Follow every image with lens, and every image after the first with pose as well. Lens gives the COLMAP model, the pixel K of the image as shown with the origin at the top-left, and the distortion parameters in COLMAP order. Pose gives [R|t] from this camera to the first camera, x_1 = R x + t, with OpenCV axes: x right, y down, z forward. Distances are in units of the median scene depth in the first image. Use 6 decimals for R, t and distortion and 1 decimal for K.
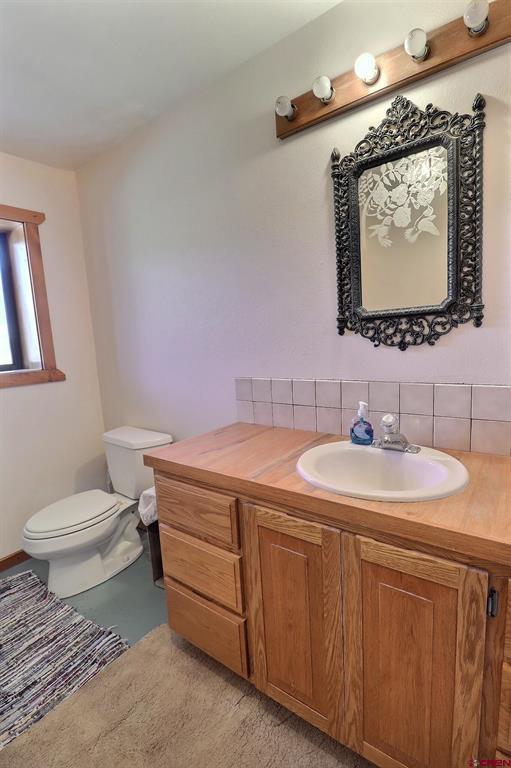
lens RADIAL K [[359.1, 0, 258.2], [0, 359.1, 384.1], [0, 0, 1]] dist [-0.001994, -0.010160]
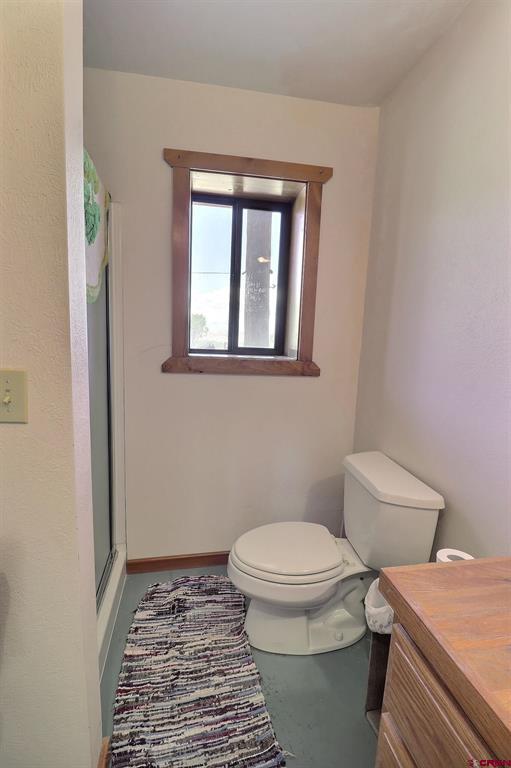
lens RADIAL K [[359.1, 0, 258.2], [0, 359.1, 384.1], [0, 0, 1]] dist [-0.001994, -0.010160]
pose [[0.730214, 0.180764, -0.658871, -0.110063], [-0.172099, 0.981934, 0.078664, -0.038742], [0.661187, 0.055950, 0.748132, 0.339495]]
